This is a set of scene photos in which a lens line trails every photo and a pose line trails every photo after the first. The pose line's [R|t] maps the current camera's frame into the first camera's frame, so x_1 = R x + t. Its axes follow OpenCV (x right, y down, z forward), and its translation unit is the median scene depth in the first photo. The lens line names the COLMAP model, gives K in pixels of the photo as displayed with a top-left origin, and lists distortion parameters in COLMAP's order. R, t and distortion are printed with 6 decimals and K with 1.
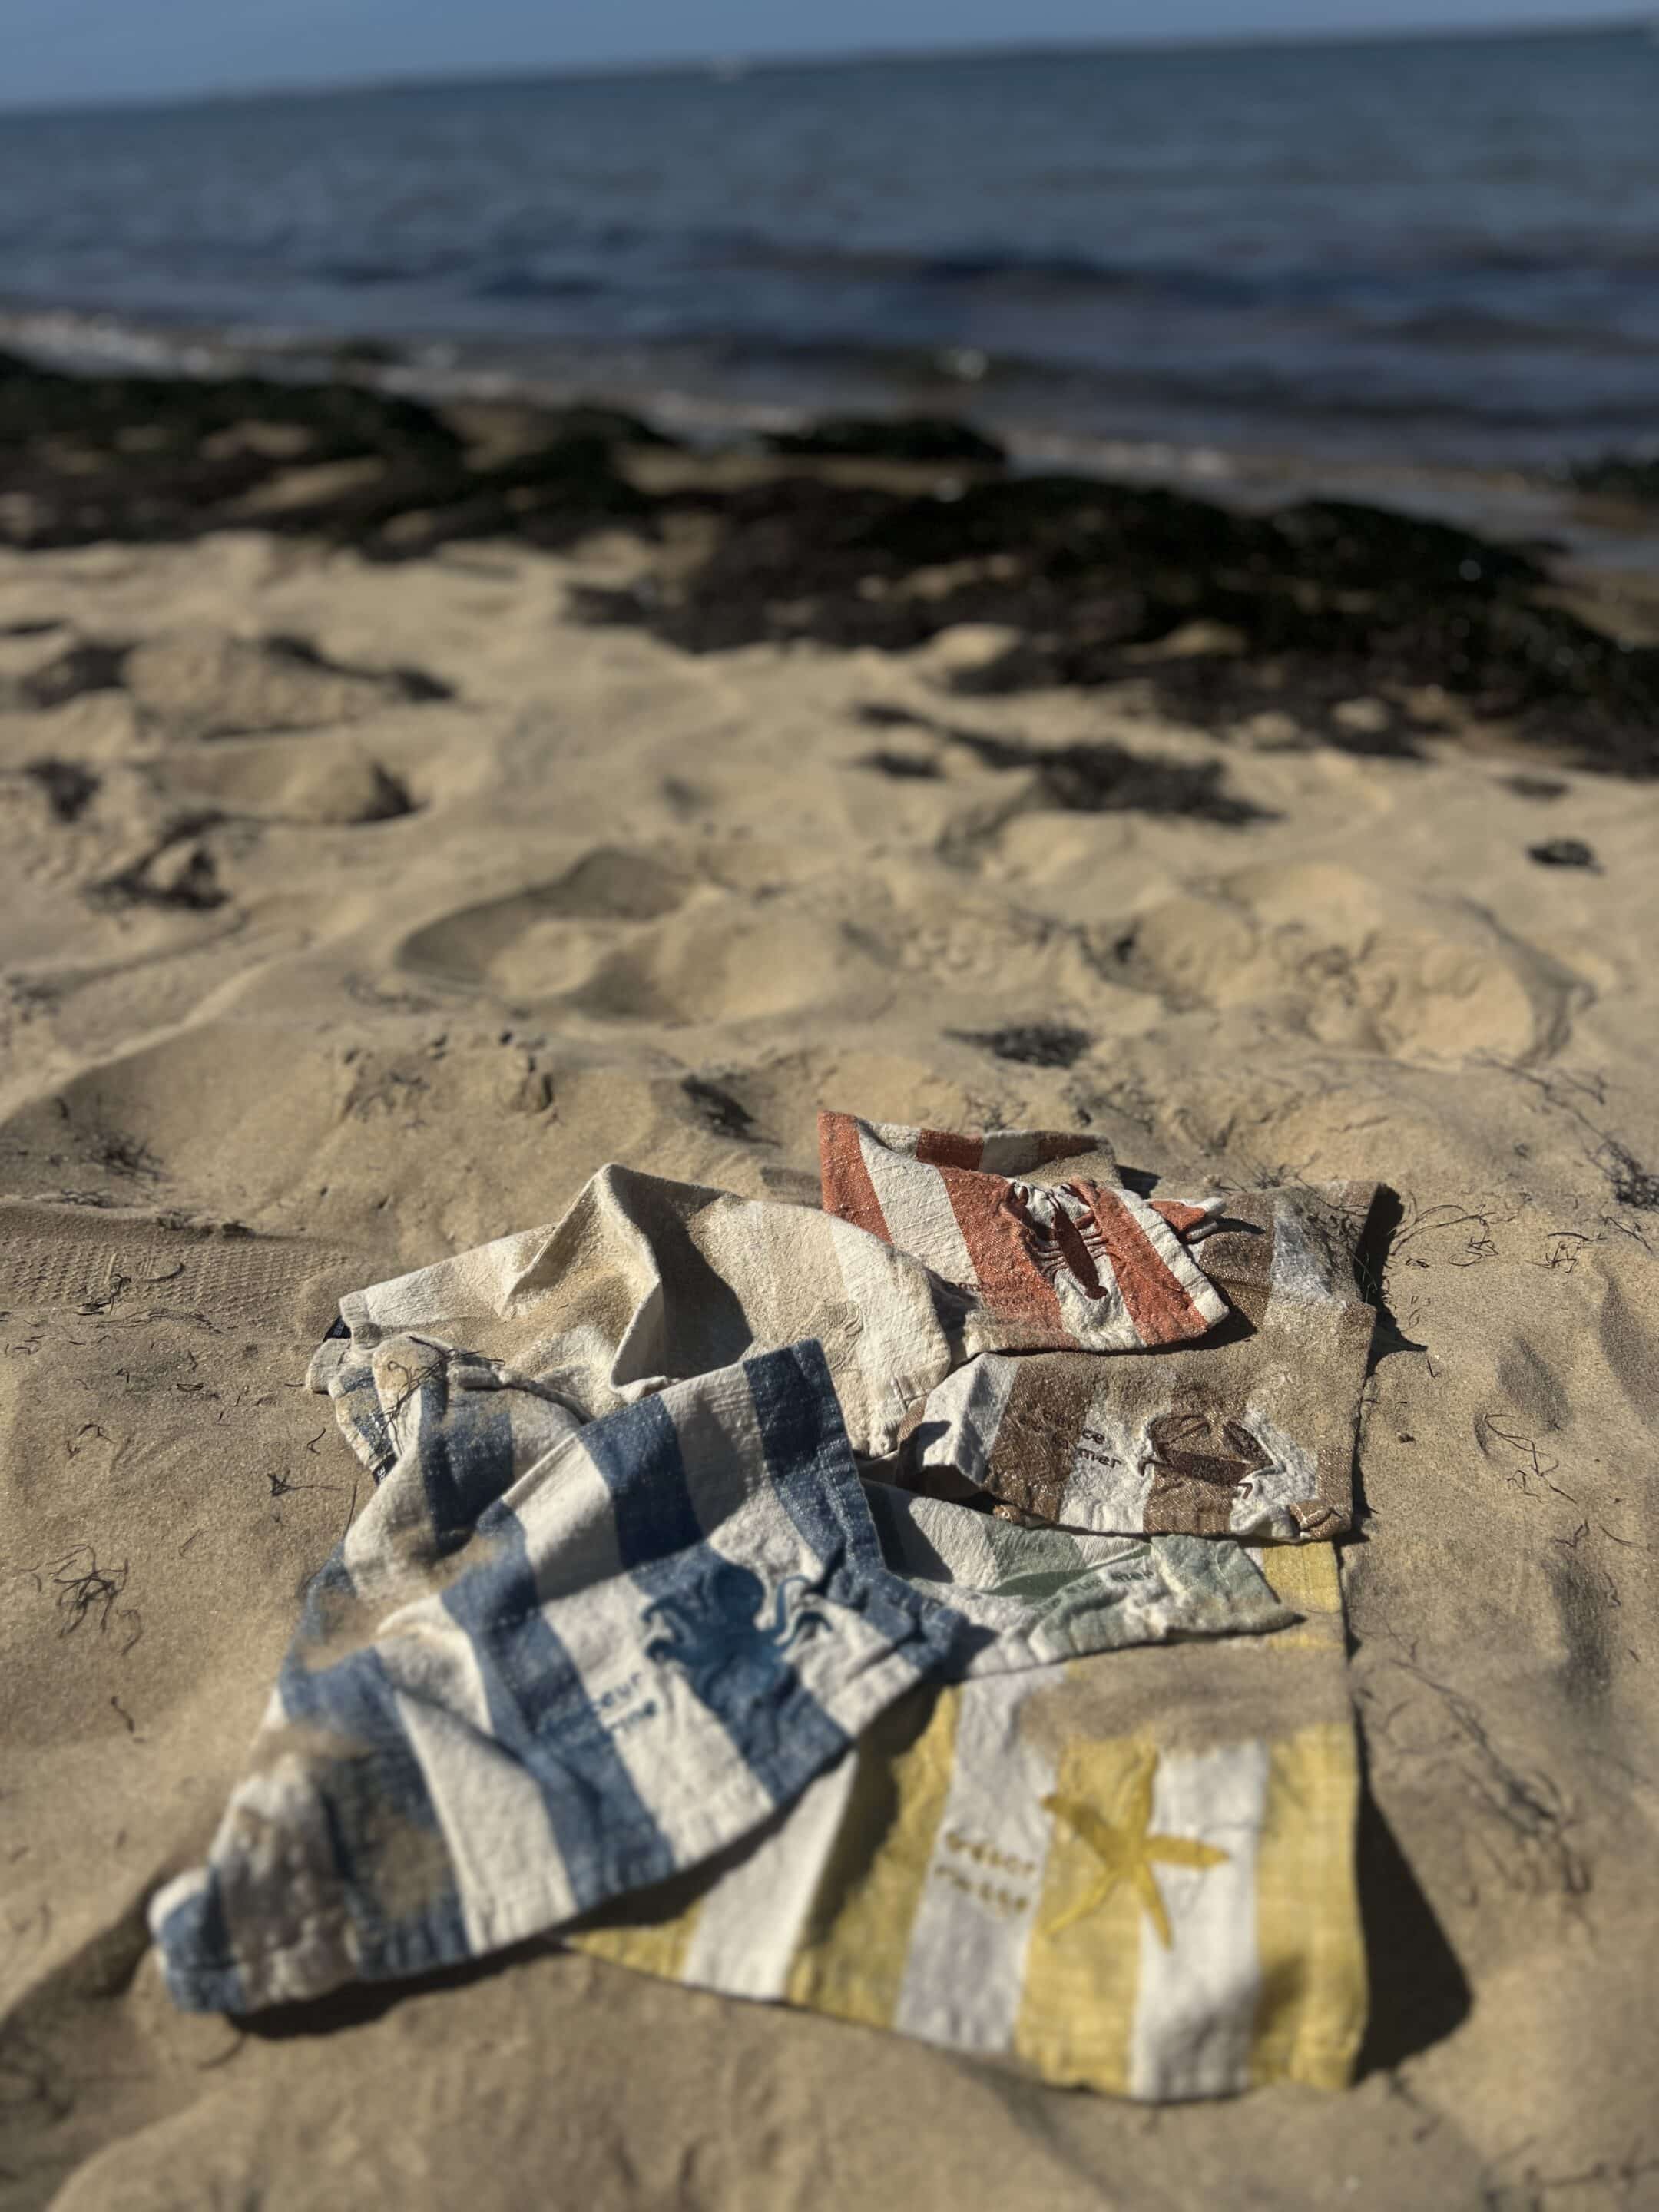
lens RADIAL K [[1699.4, 0, 840.7], [0, 1699.4, 1092.9], [0, 0, 1]] dist [0.118542, -0.291984]
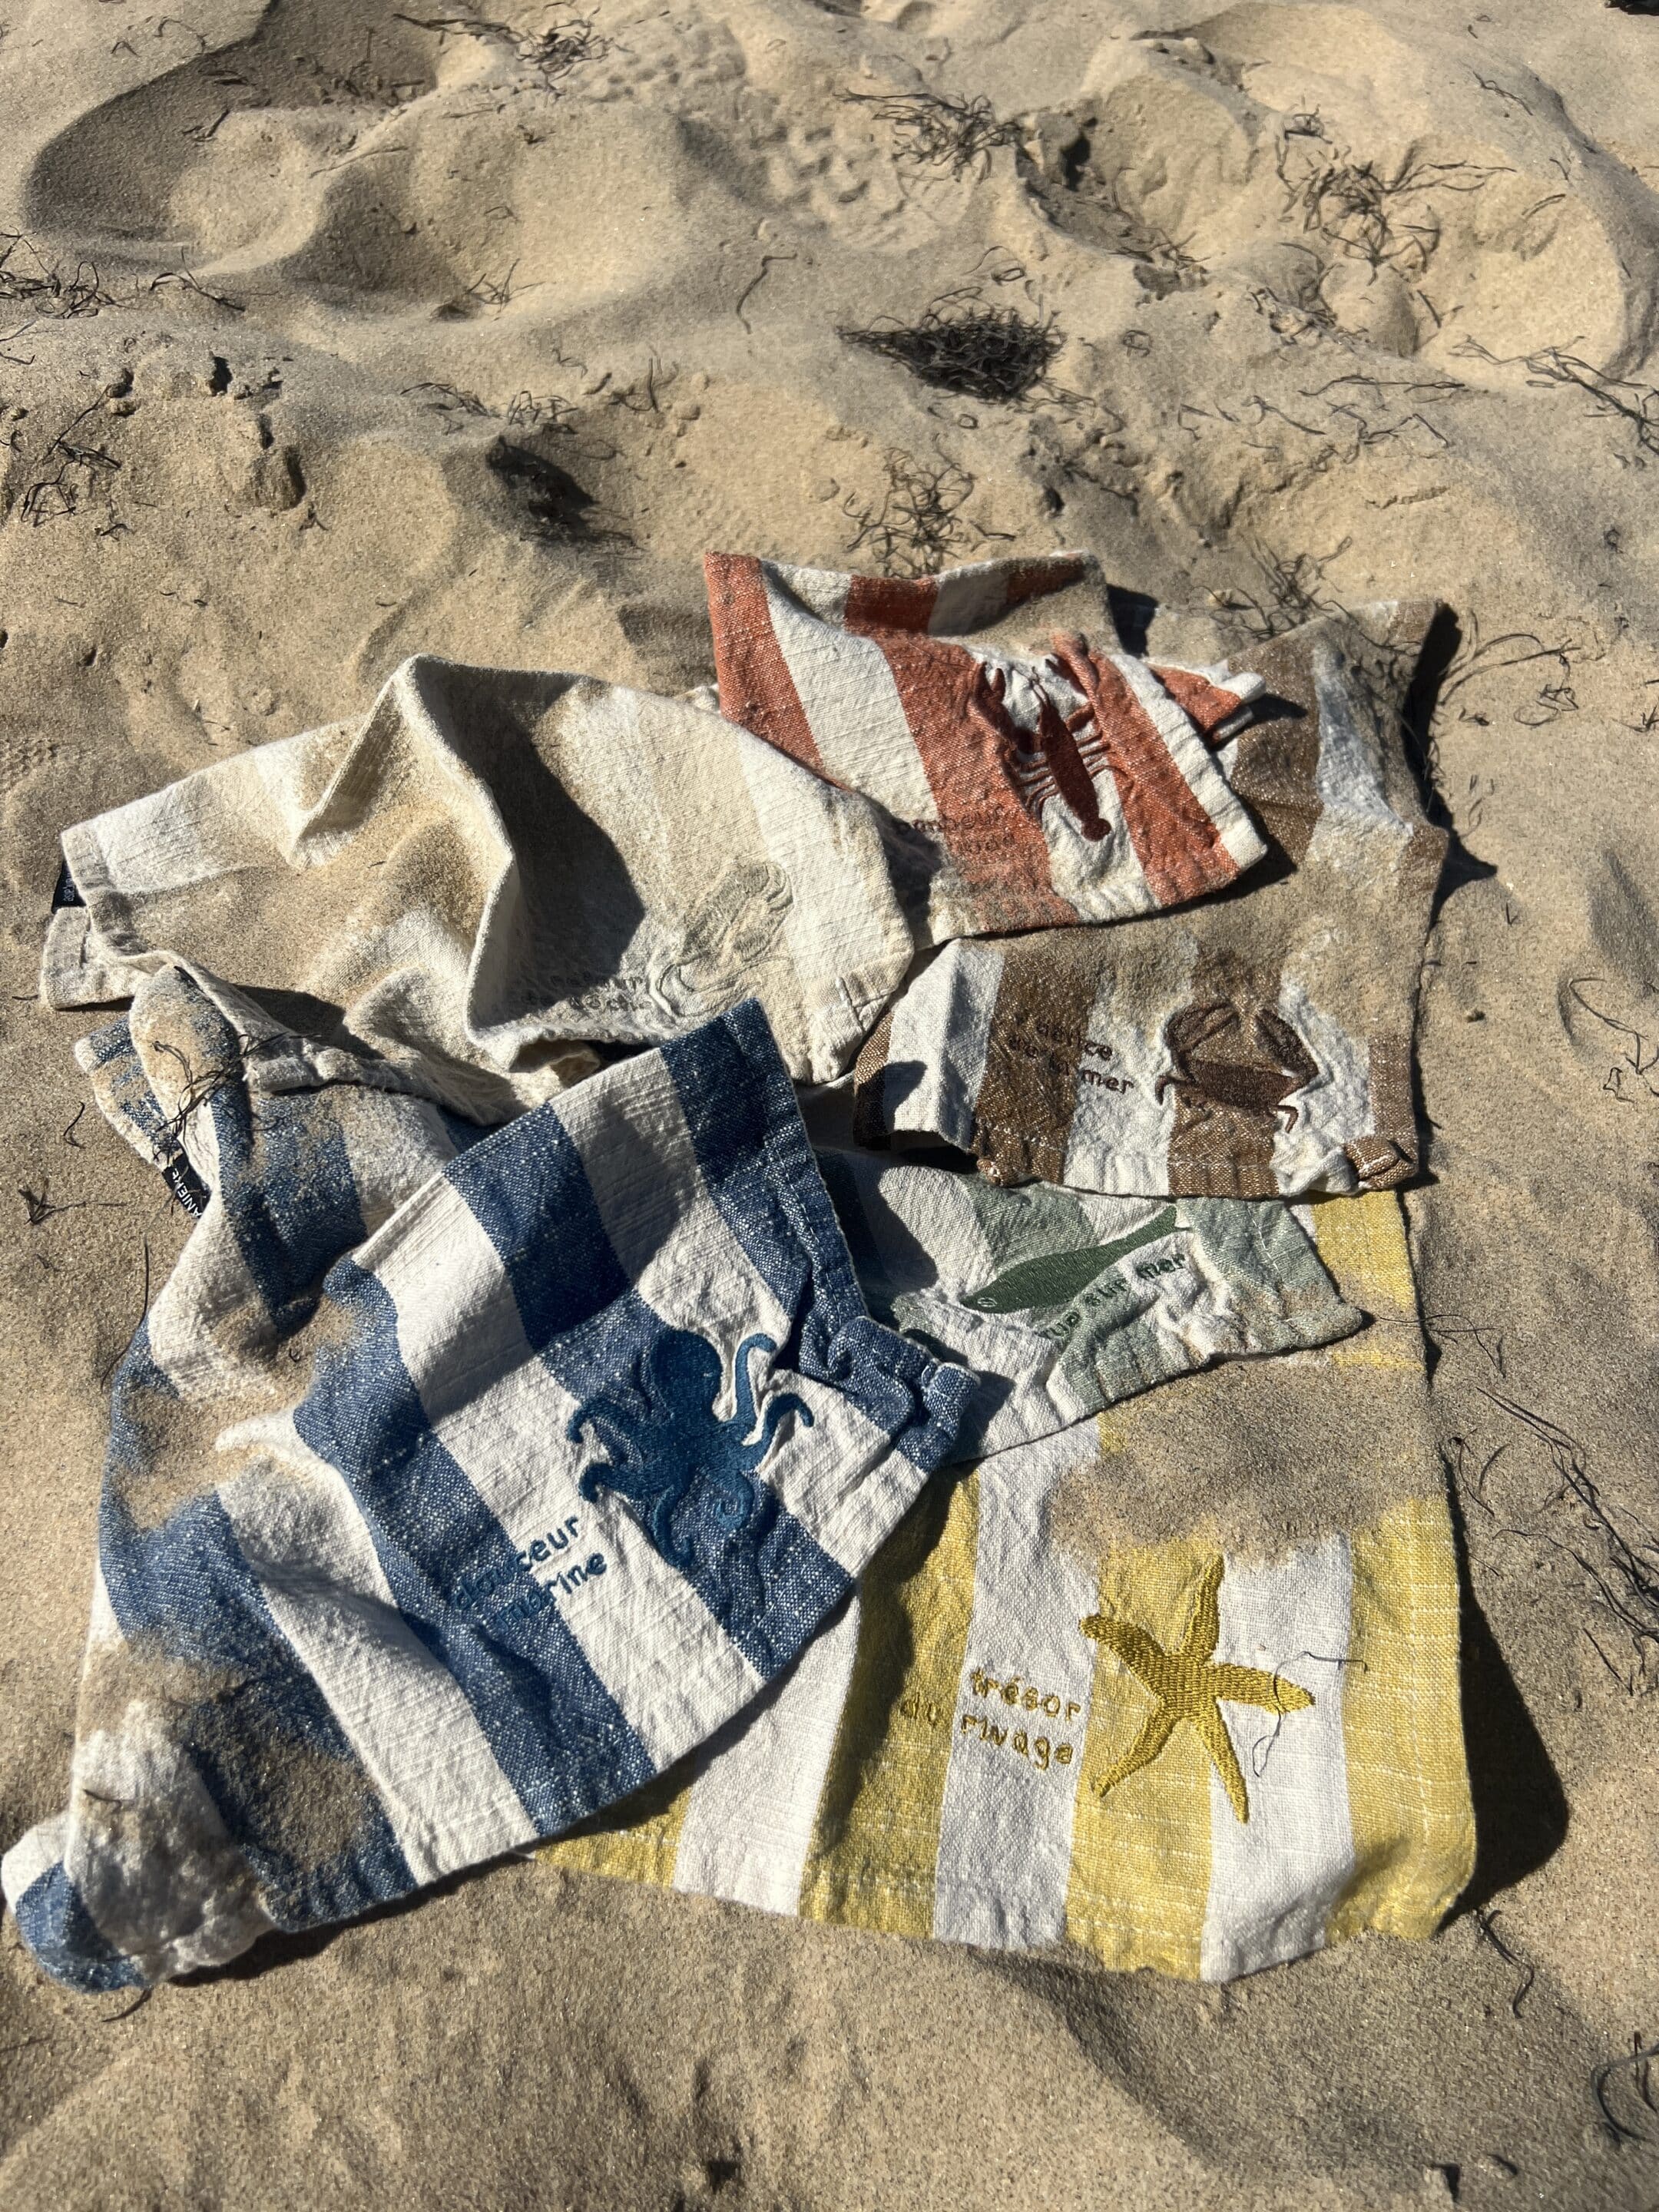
lens RADIAL K [[1685.4, 0, 806.1], [0, 1685.4, 1117.1], [0, 0, 1]] dist [0.079961, -0.189201]
pose [[0.994152, -0.060823, 0.089235, -0.058222], [0.007846, 0.864805, 0.502047, -0.167099], [-0.107707, -0.498411, 0.860224, 0.342918]]
